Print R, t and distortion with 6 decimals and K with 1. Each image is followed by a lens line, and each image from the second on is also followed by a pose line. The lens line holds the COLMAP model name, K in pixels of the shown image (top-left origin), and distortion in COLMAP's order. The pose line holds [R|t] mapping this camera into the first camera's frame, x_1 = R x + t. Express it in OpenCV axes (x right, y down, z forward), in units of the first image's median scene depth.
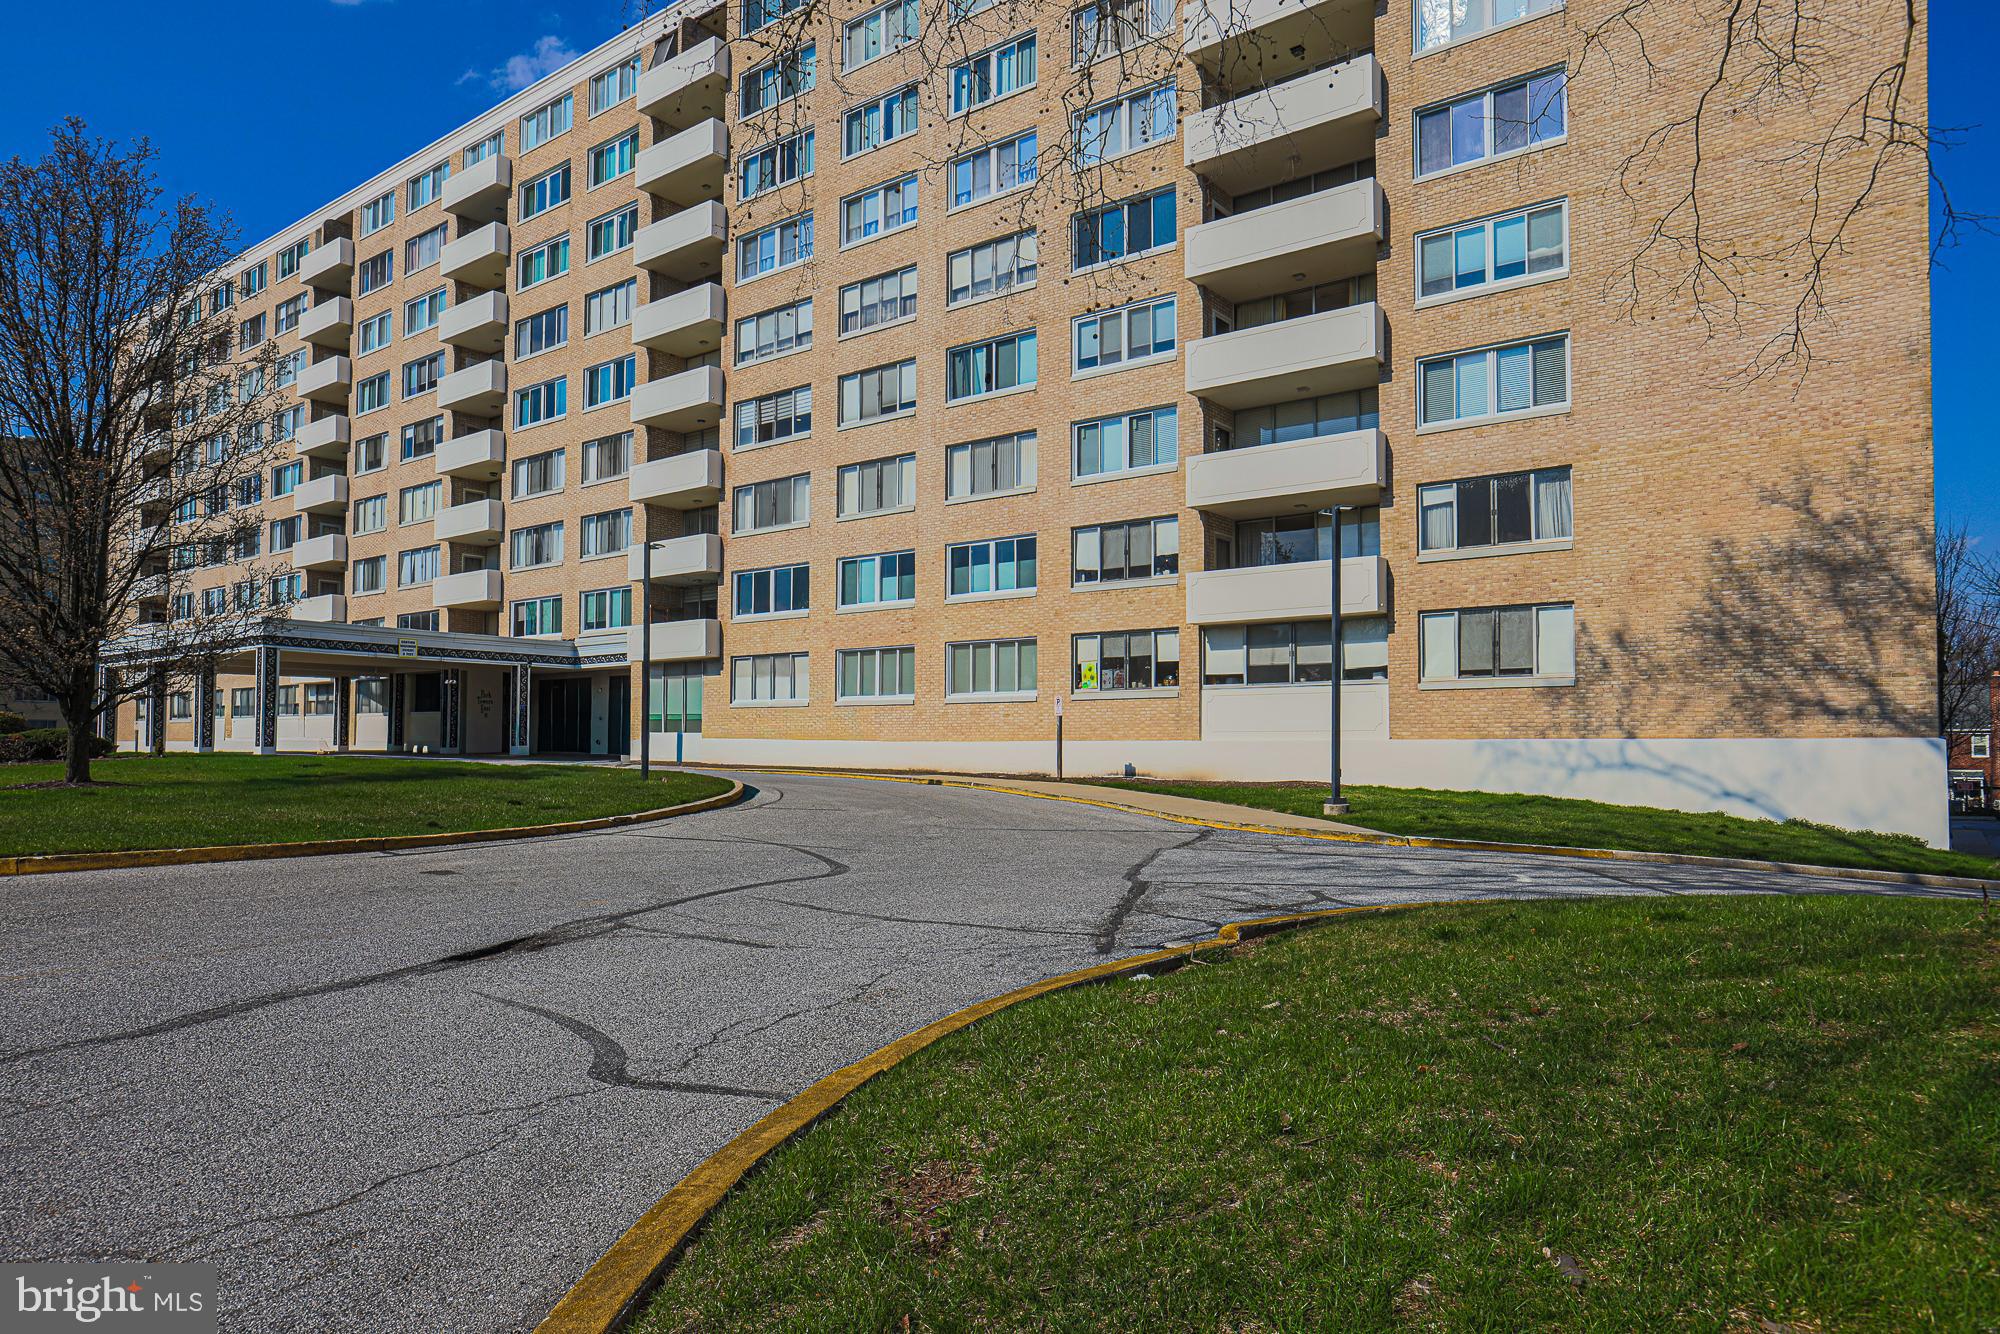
lens RADIAL K [[1276.6, 0, 1038.1], [0, 1276.6, 692.9], [0, 0, 1]] dist [-0.050994, 0.013210]
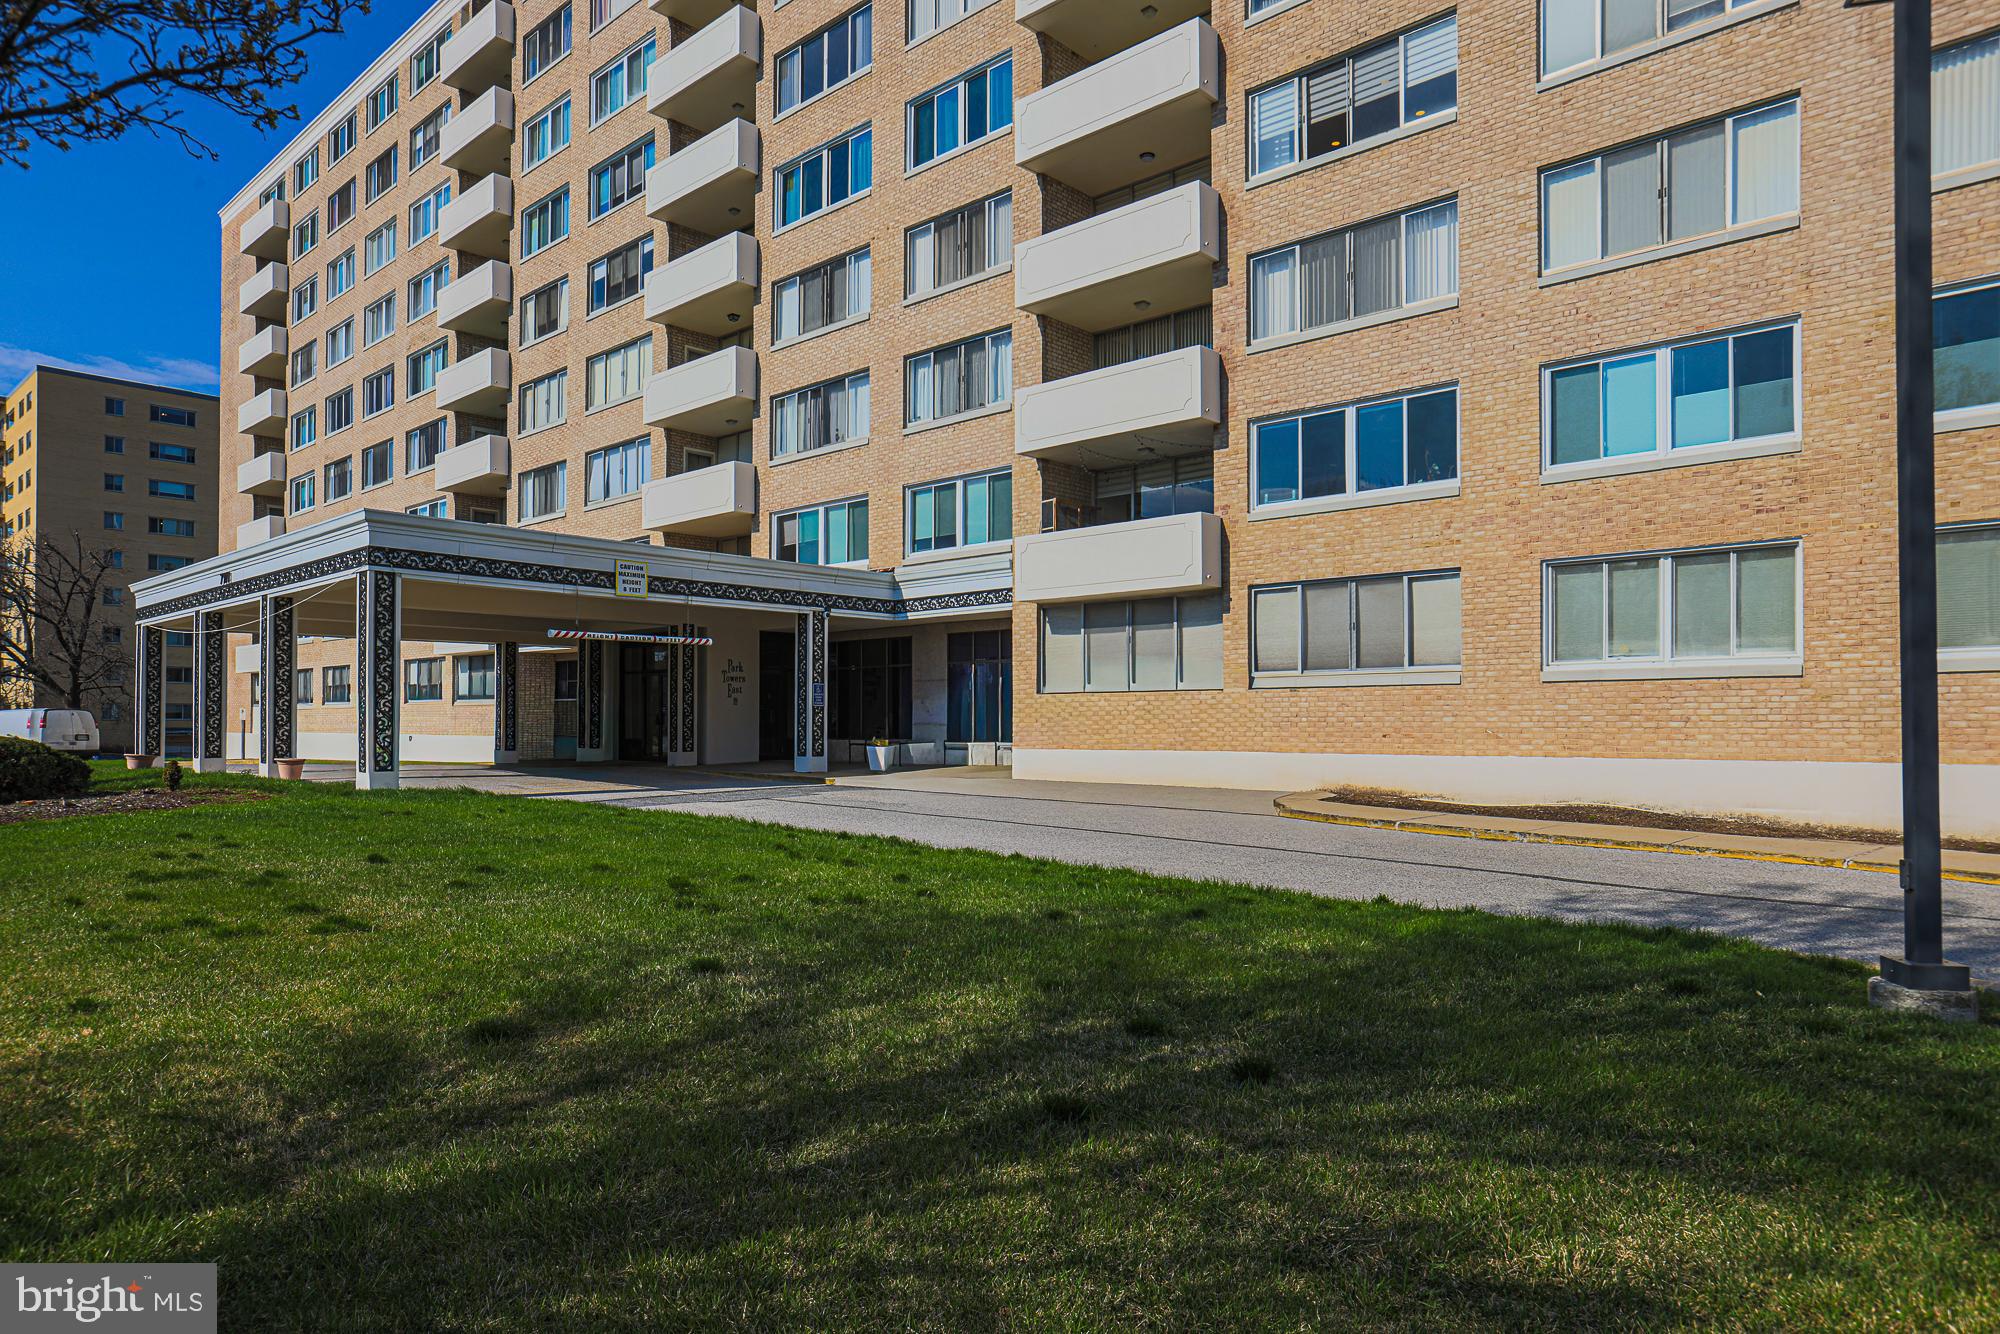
lens RADIAL K [[1276.6, 0, 997.0], [0, 1276.6, 684.8], [0, 0, 1]] dist [-0.050994, 0.013210]
pose [[0.992148, -0.005301, -0.124954, -0.280746], [0.006804, 0.999910, 0.011604, 0.004754], [0.124881, -0.012363, 0.992095, 0.487084]]
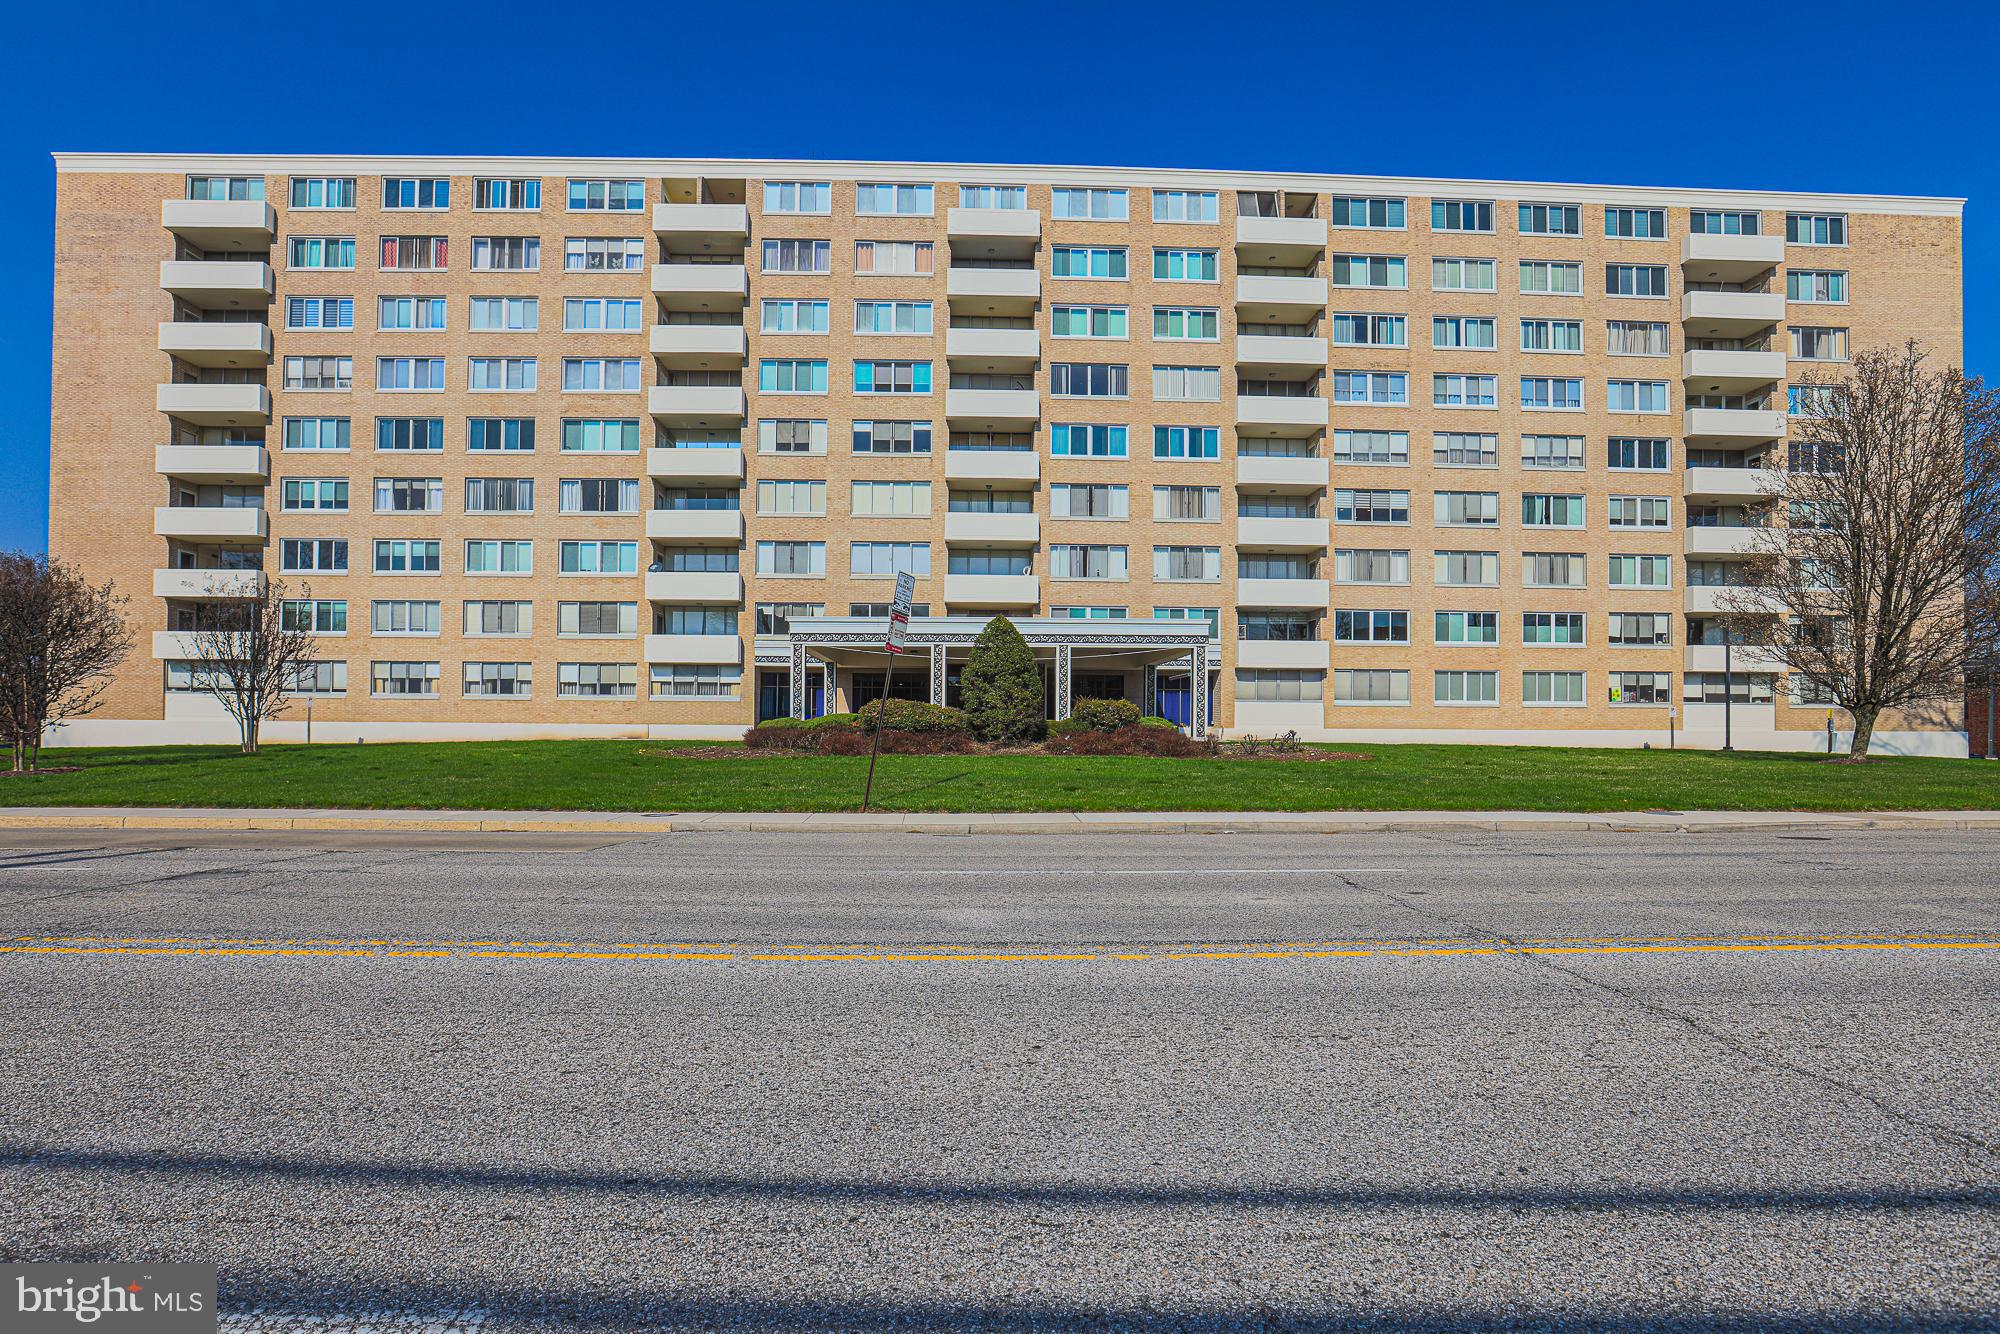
lens RADIAL K [[941.2, 0, 995.3], [0, 941.2, 687.6], [0, 0, 1]] dist [-0.054185, 0.004952]
pose [[0.781708, 0.016301, 0.623431, -1.191819], [-0.036243, 0.999156, 0.019318, -0.013756], [-0.622590, -0.037696, 0.781640, 0.423523]]
